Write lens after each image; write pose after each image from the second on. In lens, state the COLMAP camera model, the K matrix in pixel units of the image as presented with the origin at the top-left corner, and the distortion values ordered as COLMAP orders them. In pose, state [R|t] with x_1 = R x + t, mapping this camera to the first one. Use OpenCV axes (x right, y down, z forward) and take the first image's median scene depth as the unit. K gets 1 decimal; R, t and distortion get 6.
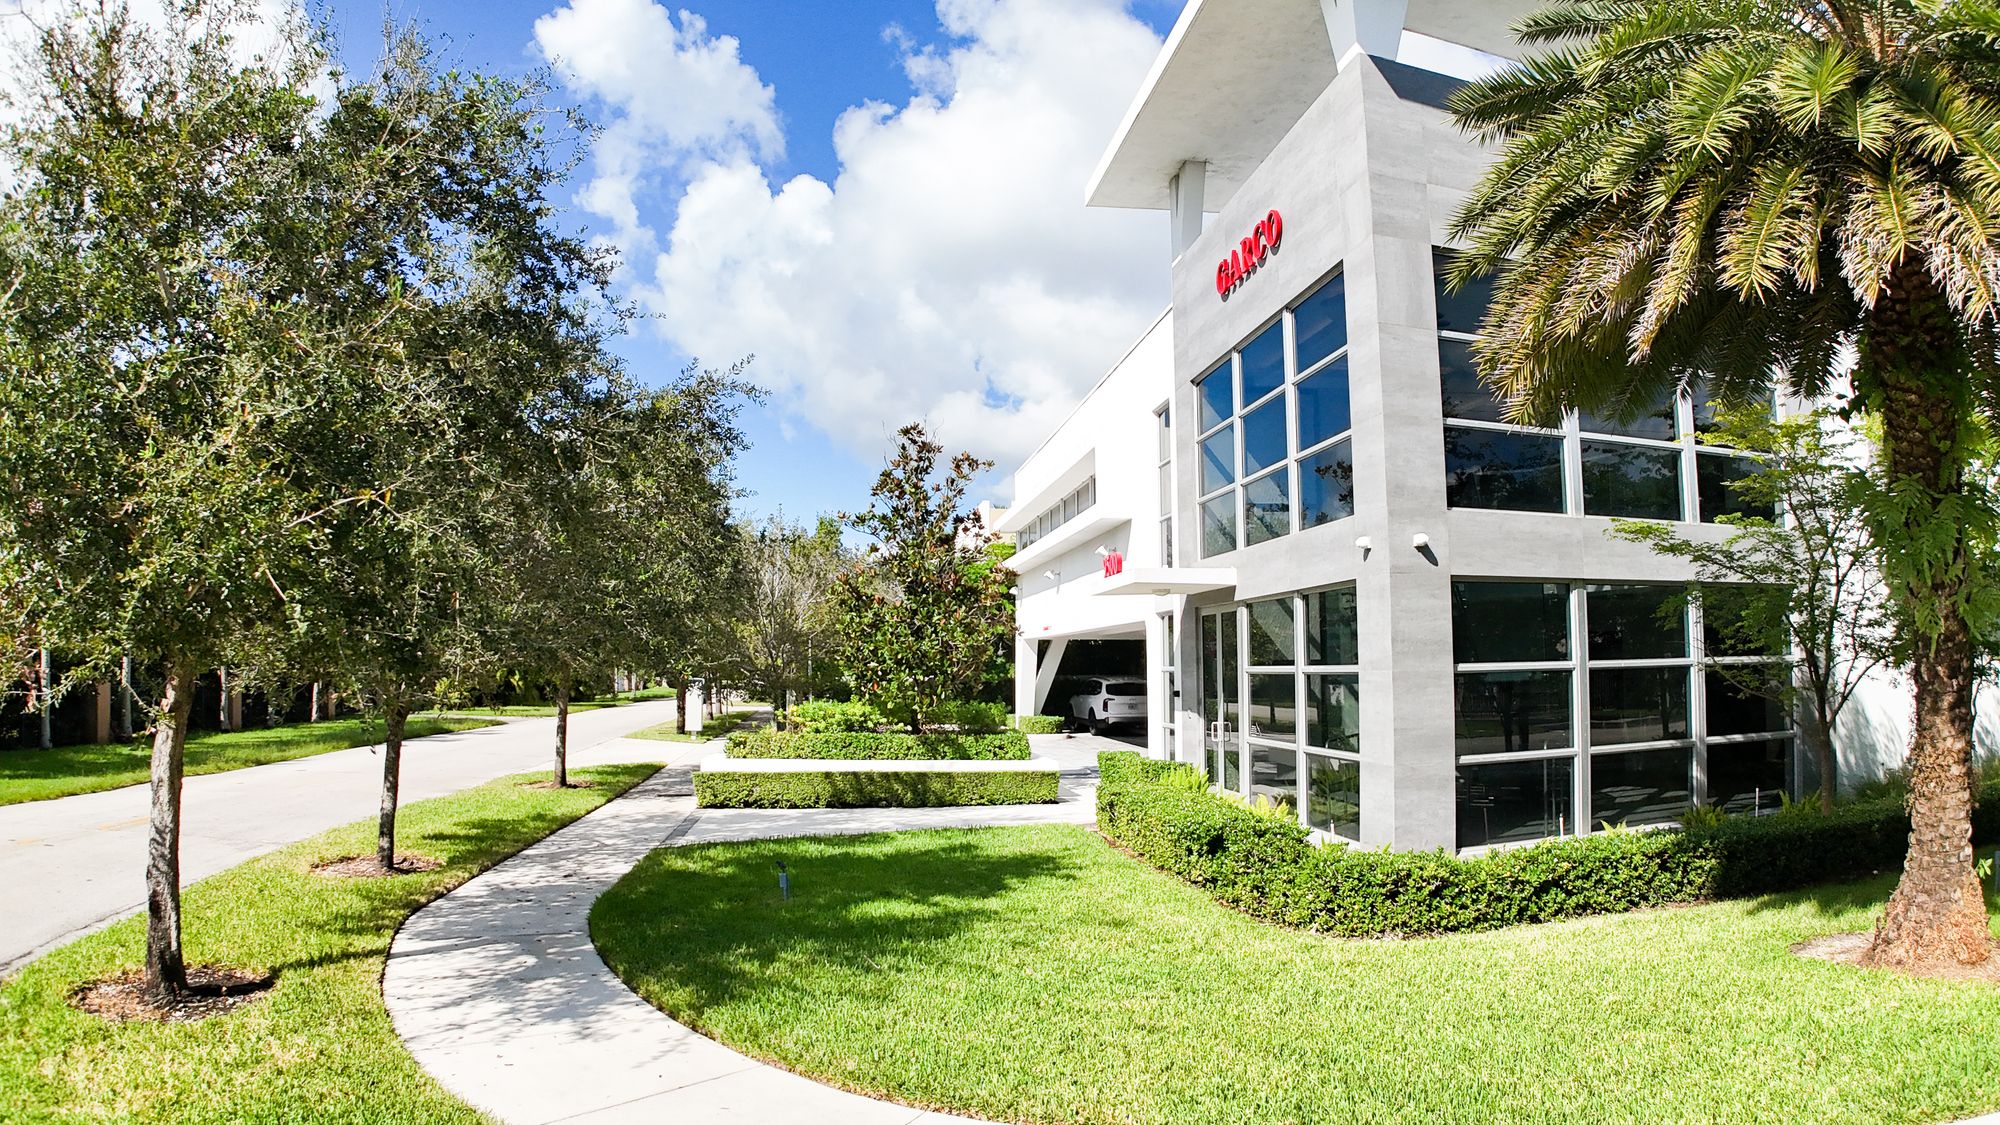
lens RADIAL K [[1237.8, 0, 990.4], [0, 1237.8, 564.0], [0, 0, 1]] dist [-0.187970, 0.022902]
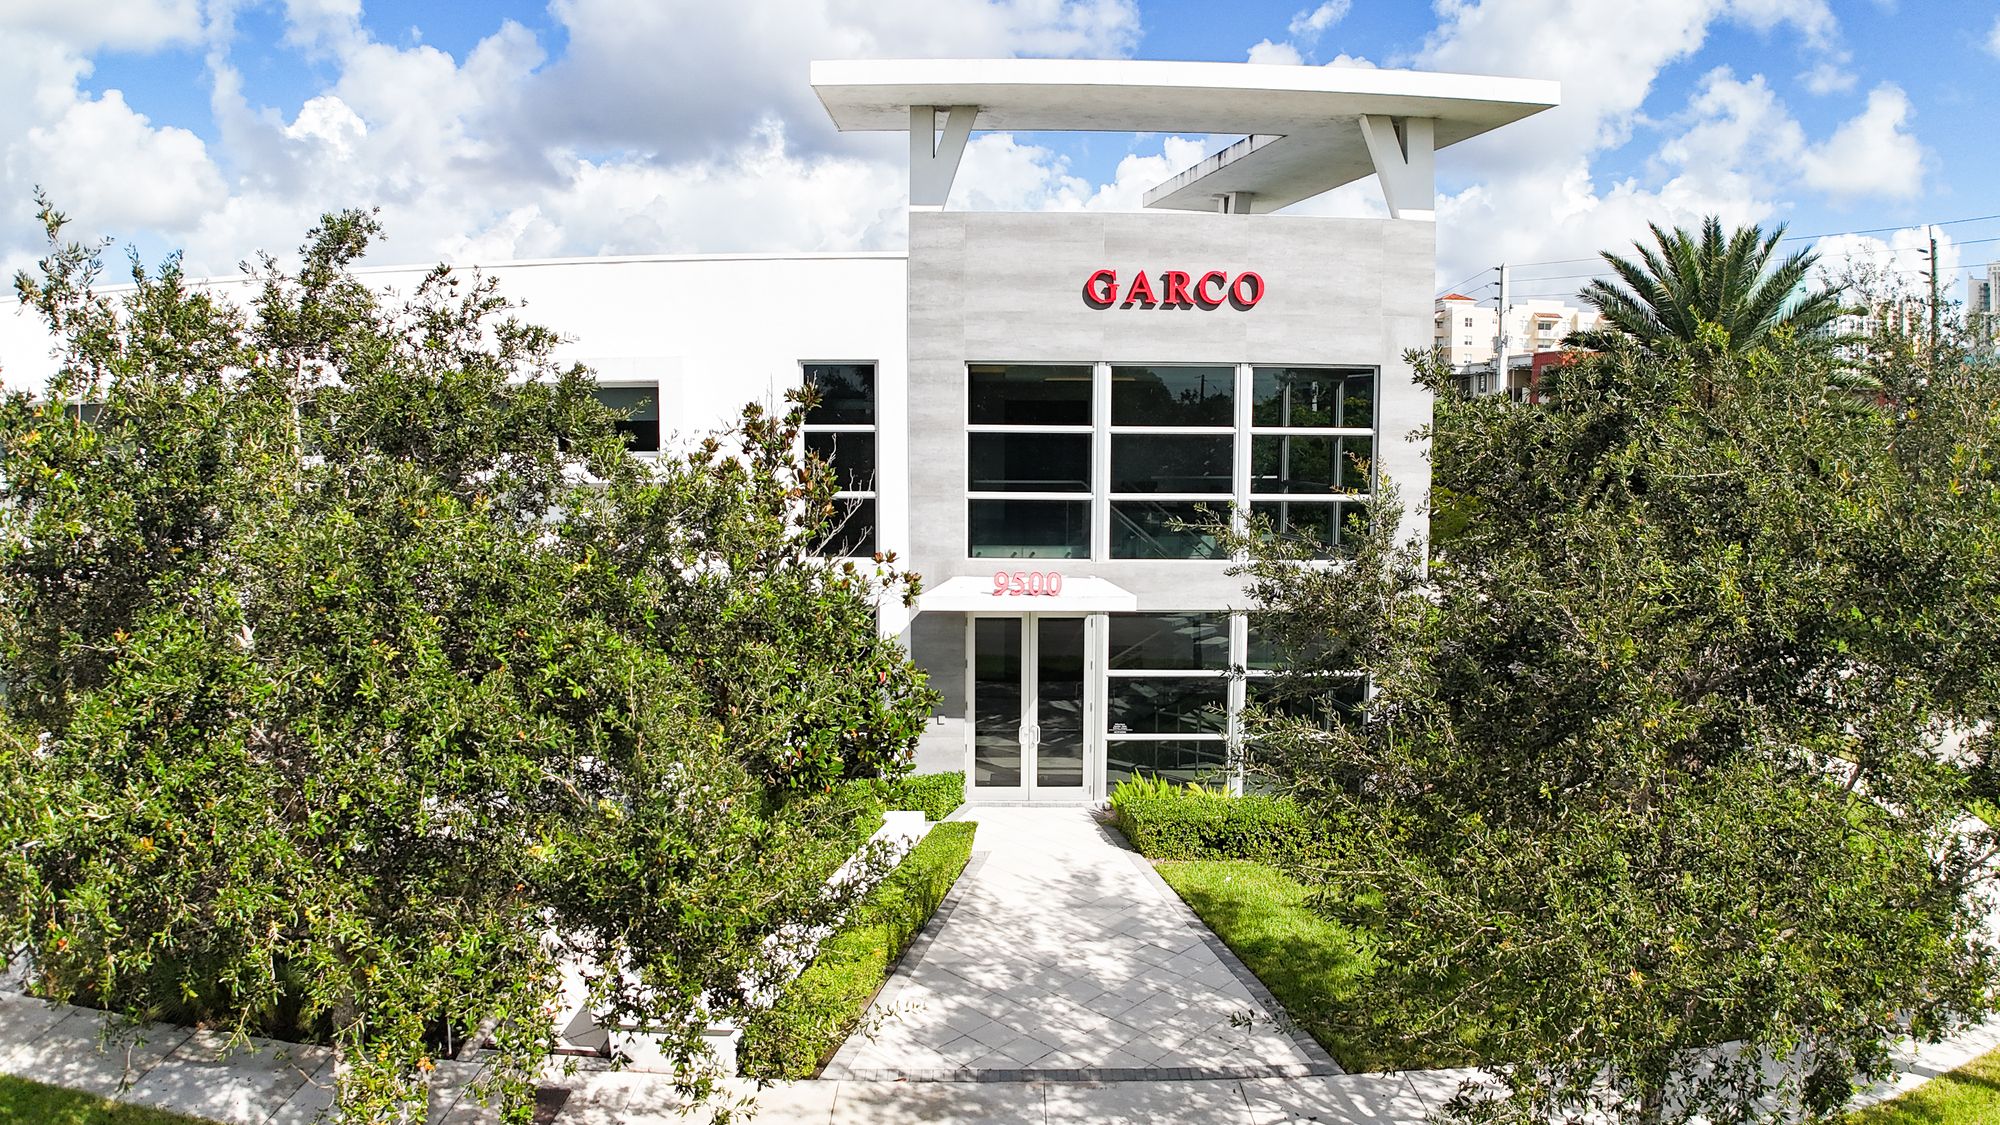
lens RADIAL K [[1237.8, 0, 990.4], [0, 1237.8, 564.0], [0, 0, 1]] dist [-0.187970, 0.022902]
pose [[0.137168, -0.105635, 0.984899, -1.122467], [-0.089297, 0.988930, 0.118503, -0.168554], [-0.986515, -0.104204, 0.126217, 1.287011]]
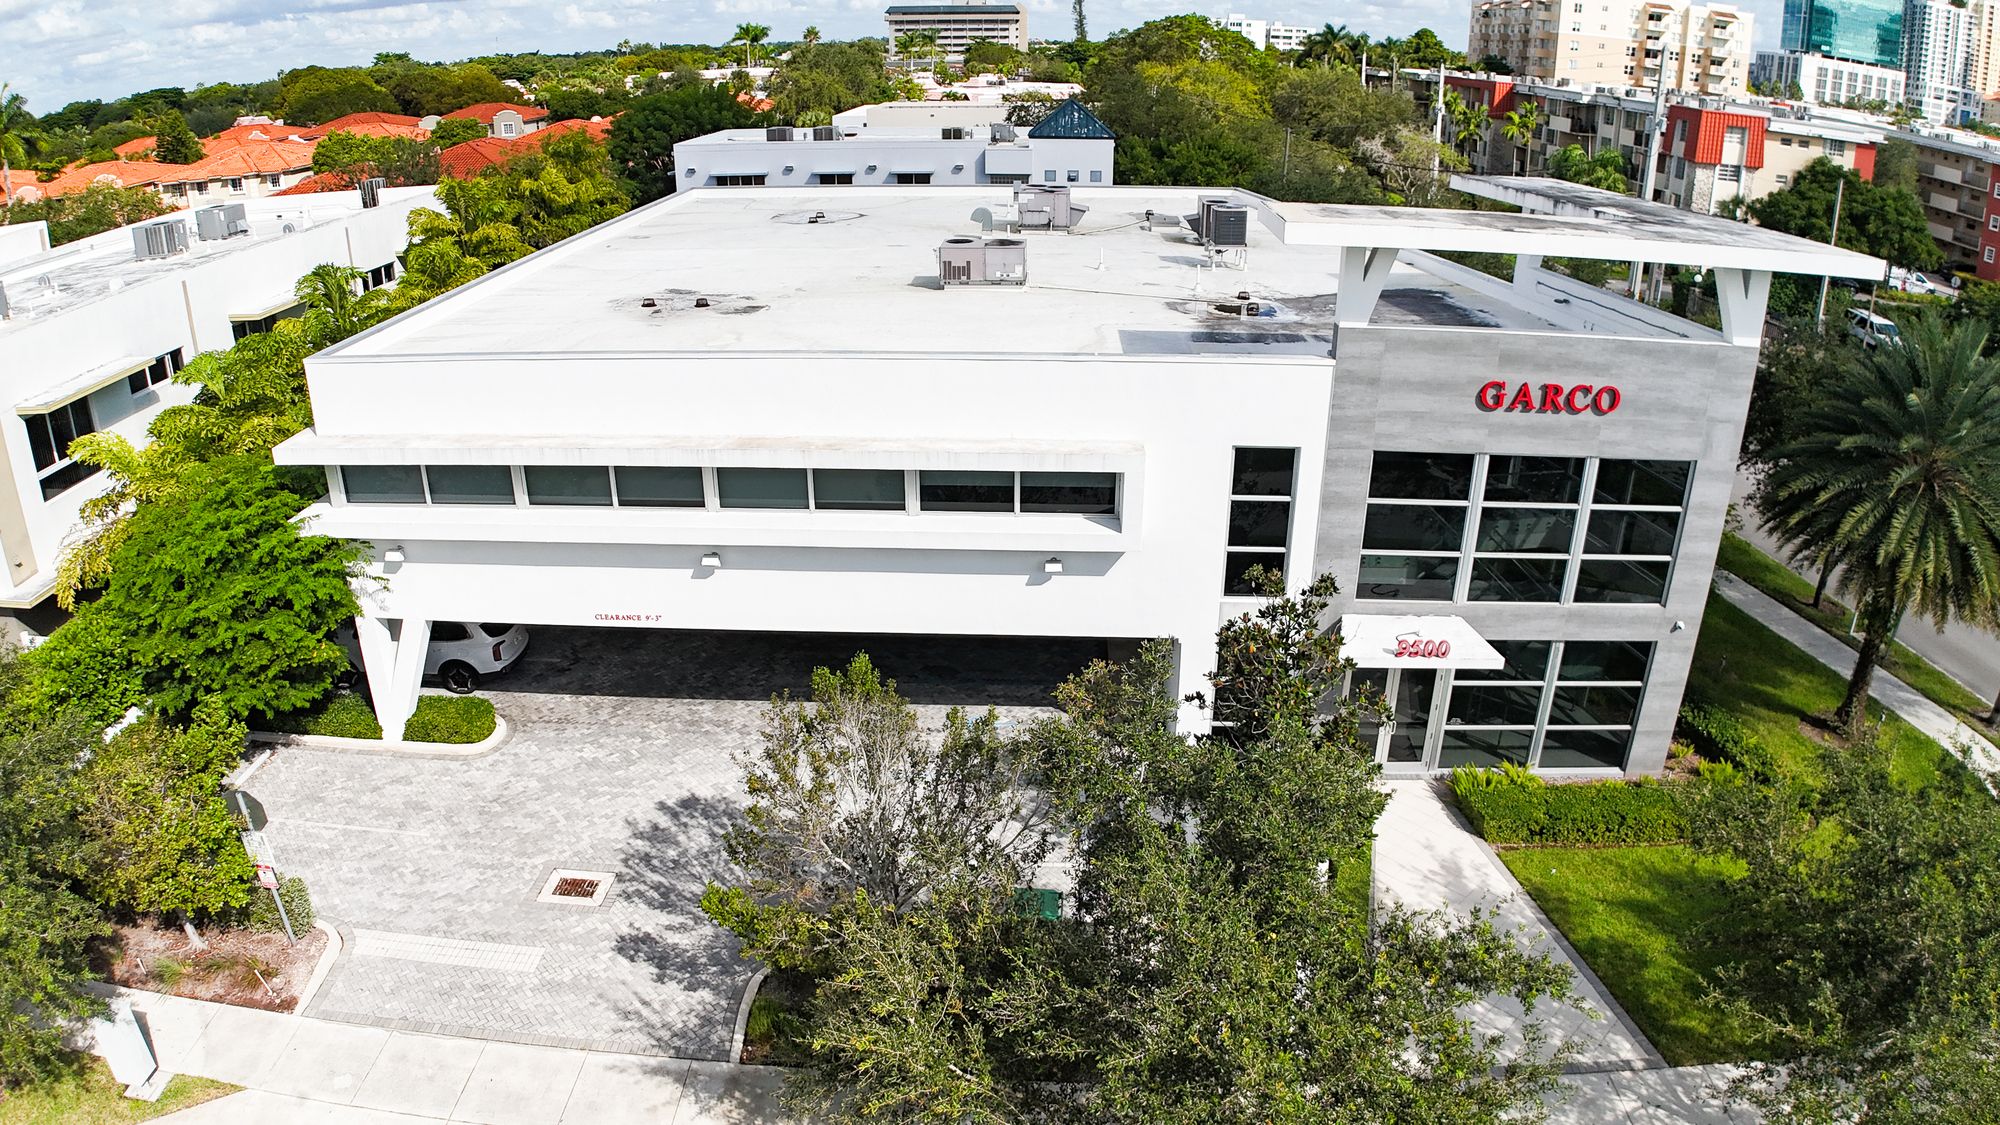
lens RADIAL K [[1237.8, 0, 990.4], [0, 1237.8, 564.0], [0, 0, 1]] dist [-0.187970, 0.022902]
pose [[0.172534, -0.391957, 0.903660, -1.353986], [-0.083210, 0.908339, 0.409874, -0.707615], [-0.981483, -0.145911, 0.124104, 1.788345]]
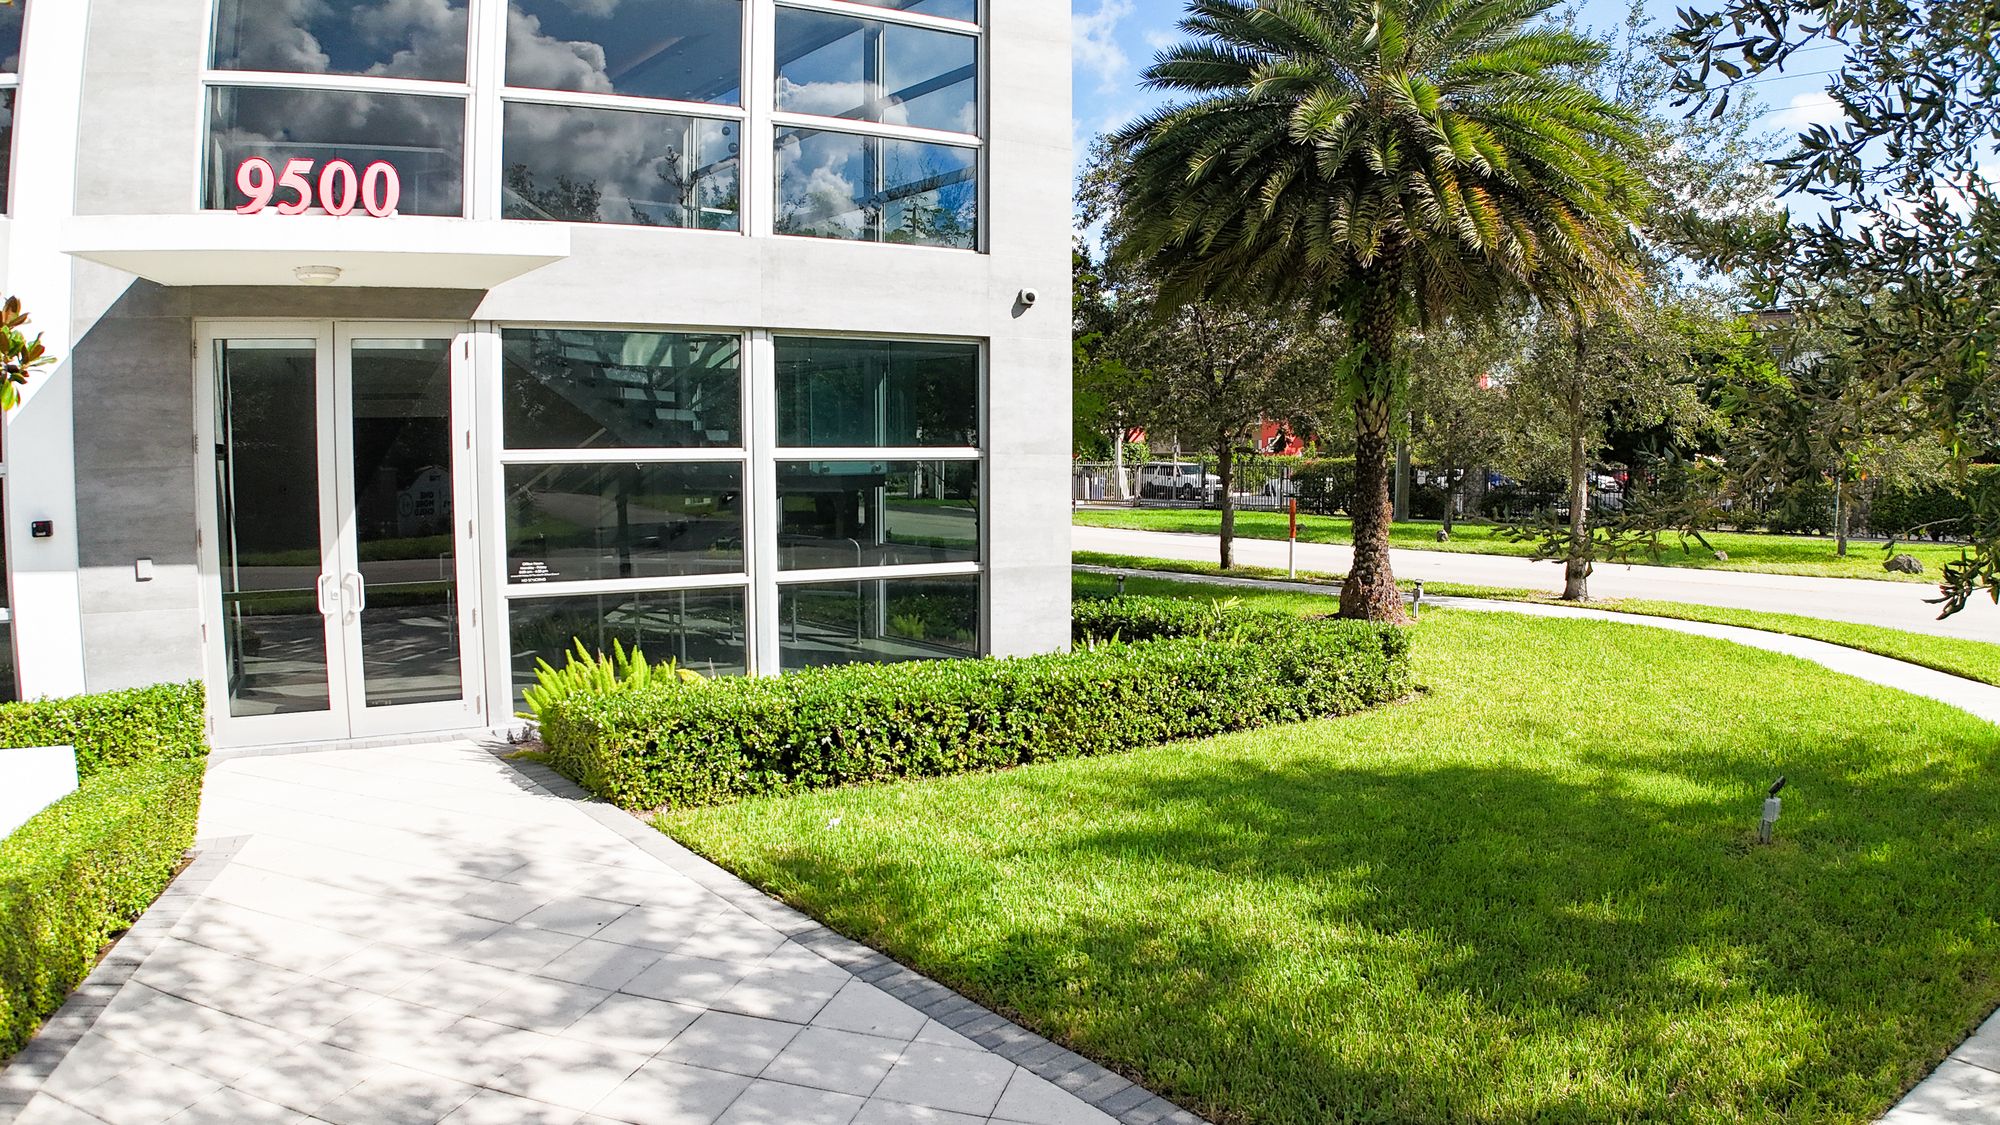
lens RADIAL K [[1237.8, 0, 990.4], [0, 1237.8, 564.0], [0, 0, 1]] dist [-0.187970, 0.022902]
pose [[-0.362610, -0.075128, 0.928908, -0.443354], [-0.074835, 0.995874, 0.051332, 0.117868], [-0.928931, -0.050902, -0.366736, 1.308977]]
